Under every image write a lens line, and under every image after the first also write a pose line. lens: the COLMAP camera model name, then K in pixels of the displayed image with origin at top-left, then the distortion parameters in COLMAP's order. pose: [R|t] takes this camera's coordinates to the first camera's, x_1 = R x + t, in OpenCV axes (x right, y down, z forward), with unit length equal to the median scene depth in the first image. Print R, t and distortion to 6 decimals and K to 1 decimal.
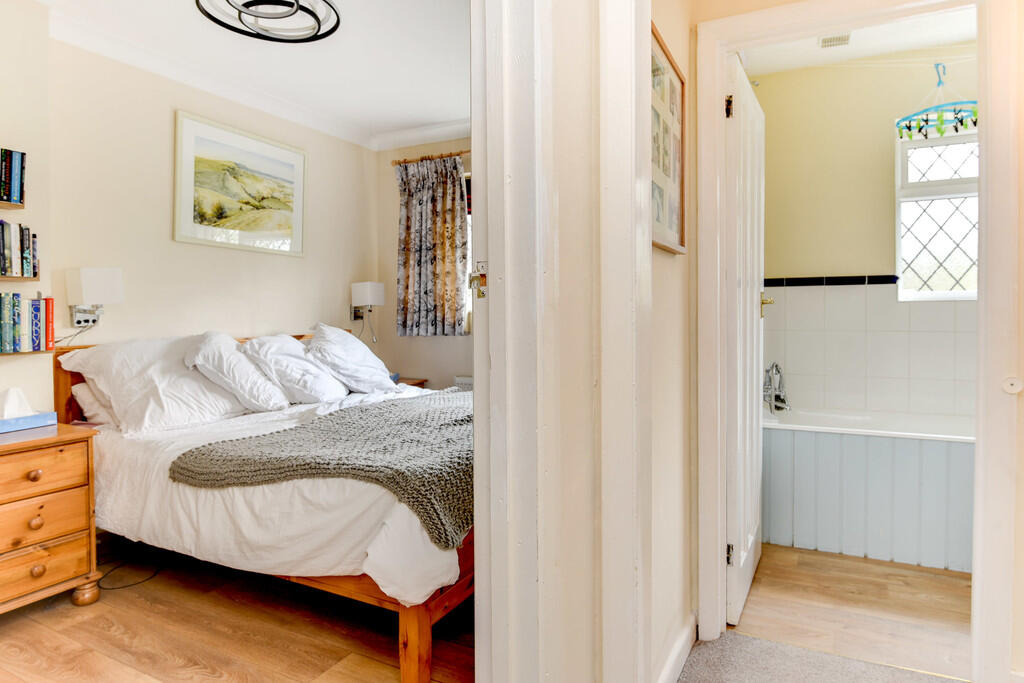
lens RADIAL K [[595.7, 0, 539.0], [0, 595.7, 326.6], [0, 0, 1]] dist [-0.002399, -0.012088]
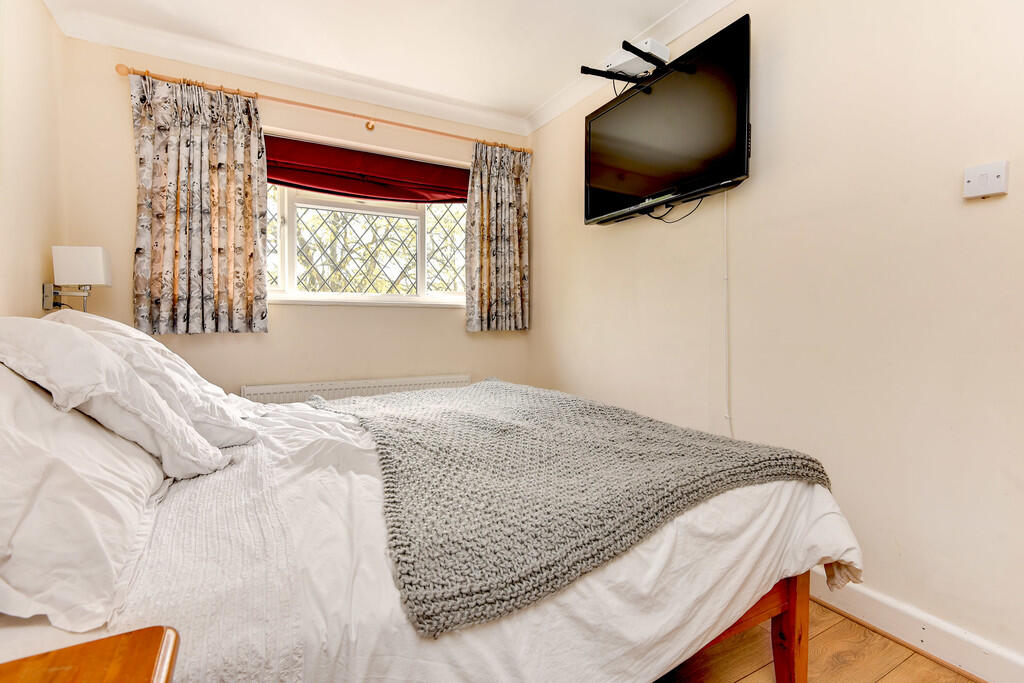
lens RADIAL K [[472.2, 0, 494.2], [0, 472.2, 334.7], [0, 0, 1]] dist [0.004709, -0.006175]
pose [[0.582935, -0.016635, 0.812348, -0.656131], [0.012554, 0.999855, 0.011466, 0.022072], [-0.812422, 0.003514, 0.583060, 0.566419]]
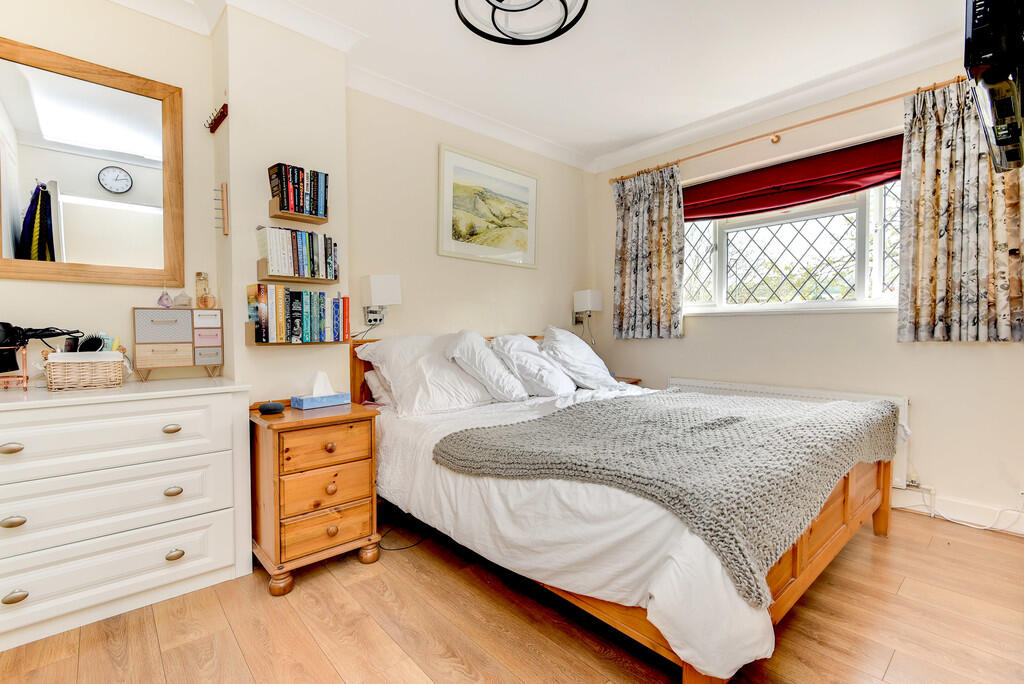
lens RADIAL K [[465.4, 0, 512.0], [0, 465.4, 342.0], [0, 0, 1]] dist [-0.000449, -0.000493]
pose [[0.923905, 0.007579, -0.382548, -0.124433], [-0.005469, 0.999963, 0.006603, 0.026043], [0.382584, -0.004008, 0.923912, 0.202875]]
